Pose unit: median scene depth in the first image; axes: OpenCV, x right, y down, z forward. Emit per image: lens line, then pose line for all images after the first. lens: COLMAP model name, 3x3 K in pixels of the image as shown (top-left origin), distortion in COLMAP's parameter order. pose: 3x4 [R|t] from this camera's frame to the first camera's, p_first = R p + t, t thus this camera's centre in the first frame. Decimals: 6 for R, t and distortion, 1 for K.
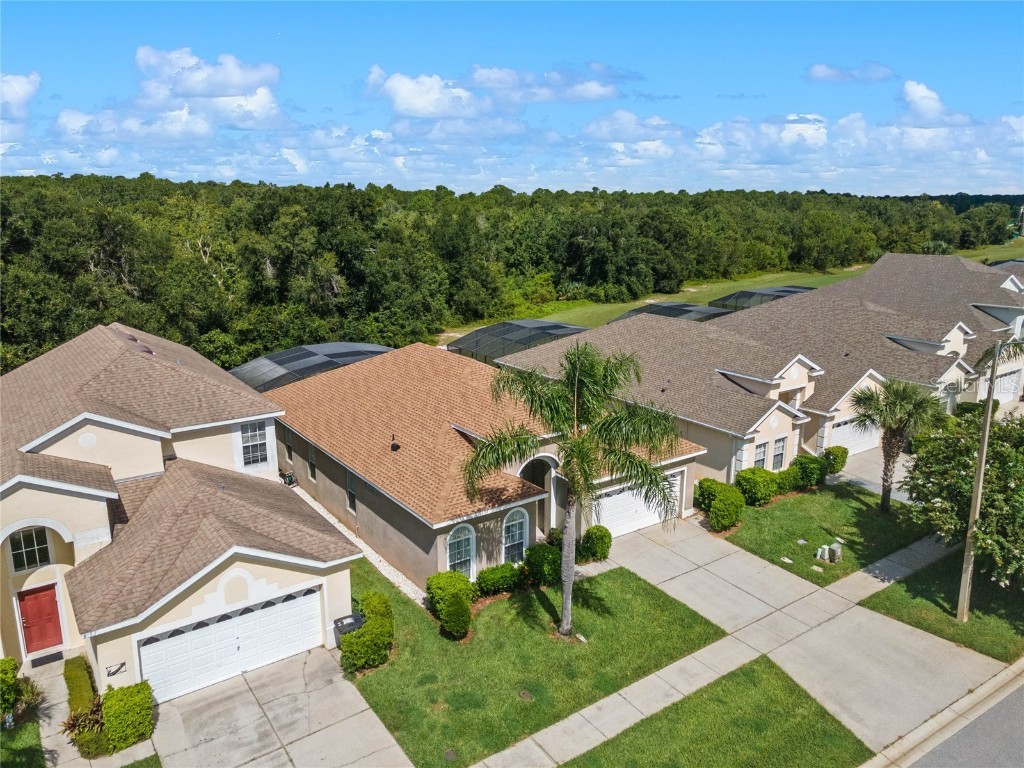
lens RADIAL K [[747.1, 0, 509.5], [0, 747.1, 380.2], [0, 0, 1]] dist [0.043325, 0.002157]
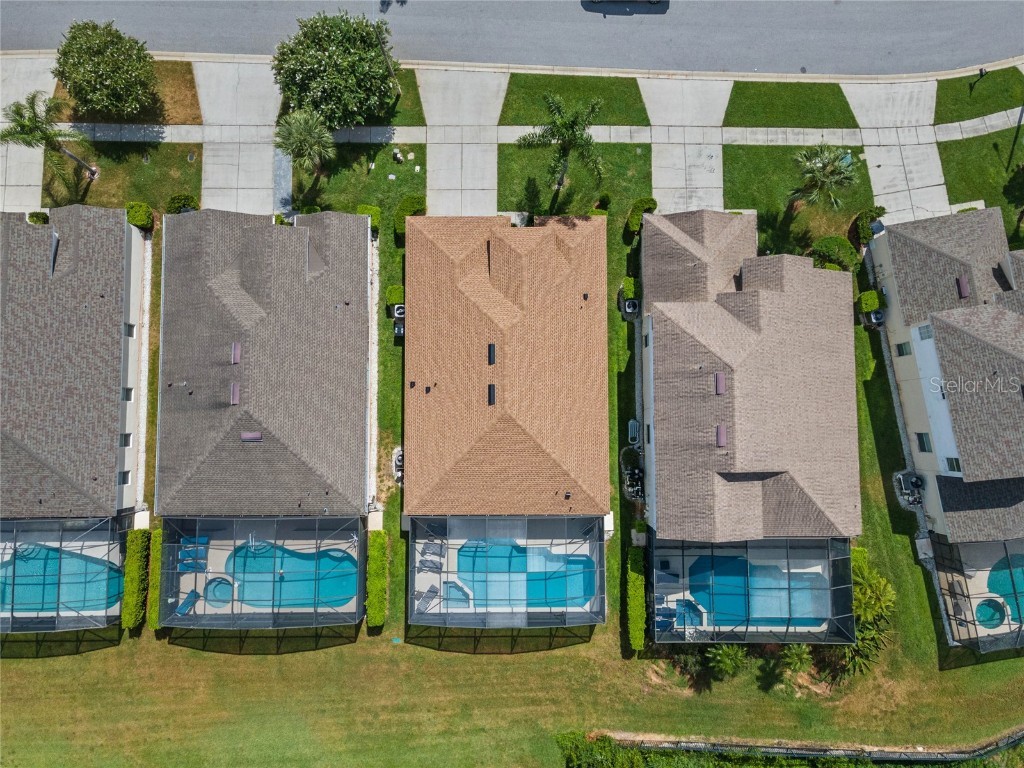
lens RADIAL K [[739.7, 0, 512.0], [0, 739.7, 384.0], [0, 0, 1]] dist [0.051241, 0.002908]
pose [[-0.817590, -0.574338, 0.041003, -0.209871], [0.139664, -0.128723, 0.981796, -1.666068], [-0.558605, 0.808434, 0.185457, 1.003378]]
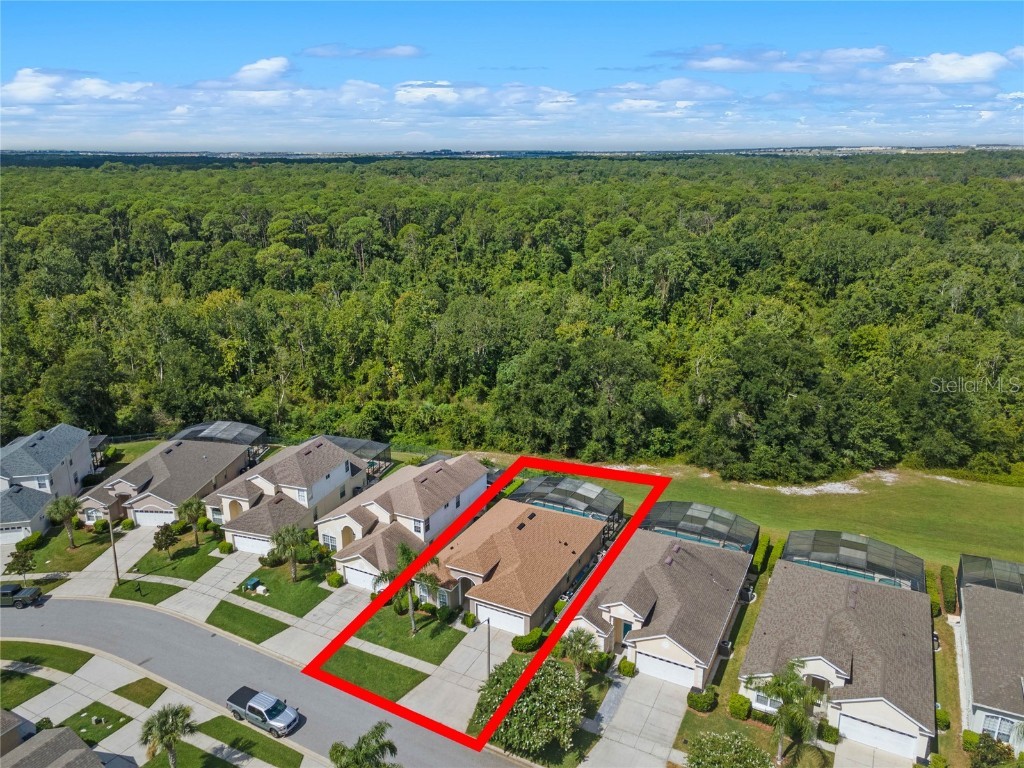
lens RADIAL K [[739.7, 0, 512.0], [0, 739.7, 384.0], [0, 0, 1]] dist [0.051241, 0.002908]
pose [[0.459191, 0.261305, -0.849037, 2.148706], [-0.203264, 0.961309, 0.185926, -1.062784], [0.864770, 0.087204, 0.494538, -0.178128]]
